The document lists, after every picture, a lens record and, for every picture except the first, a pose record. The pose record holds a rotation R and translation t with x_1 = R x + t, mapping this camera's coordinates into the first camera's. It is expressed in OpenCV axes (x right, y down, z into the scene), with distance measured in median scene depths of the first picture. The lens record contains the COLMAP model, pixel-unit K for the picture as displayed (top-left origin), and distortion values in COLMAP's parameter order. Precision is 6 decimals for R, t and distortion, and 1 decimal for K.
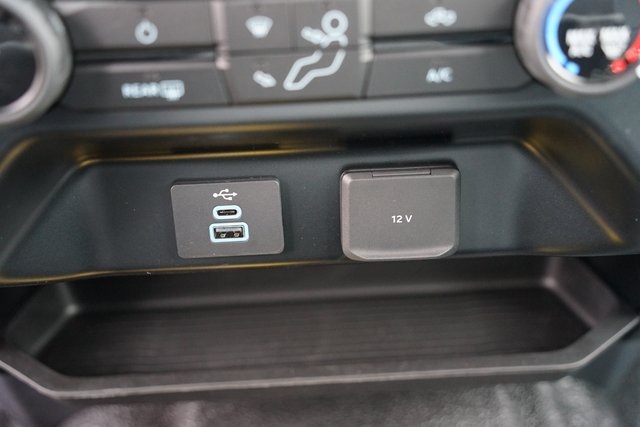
lens RADIAL K [[886.1, 0, 321.6], [0, 886.1, 208.9], [0, 0, 1]] dist [0.155053, 0.000000]
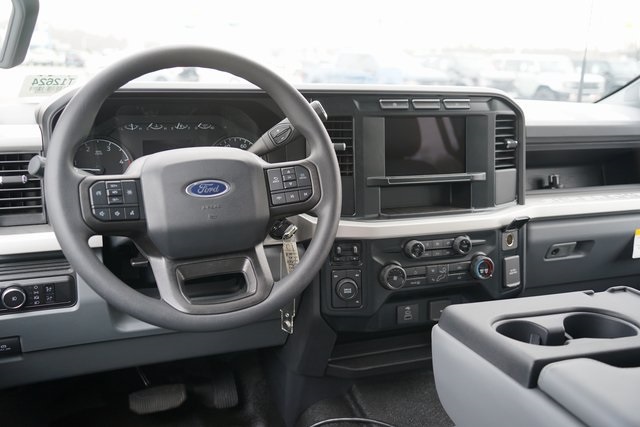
lens RADIAL K [[670.5, 0, 319.8], [0, 670.5, 208.7], [0, 0, 1]] dist [0.049540, 0.000000]
pose [[0.940151, -0.013967, 0.340471, -1.776569], [0.124945, 0.943700, -0.306300, 0.523640], [-0.317024, 0.330509, 0.888966, -2.200035]]
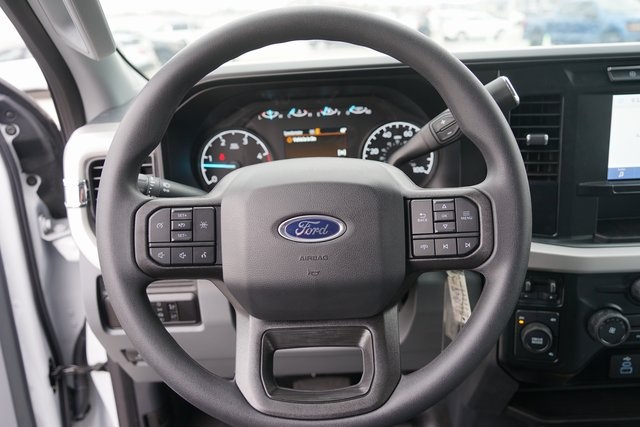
lens RADIAL K [[512.2, 0, 316.1], [0, 512.2, 215.6], [0, 0, 1]] dist [-0.054313, 0.040376]
pose [[0.999636, -0.001315, -0.026953, -1.266052], [-0.004310, 0.978212, -0.207562, -0.150345], [0.026638, 0.207603, 0.977850, -1.047816]]
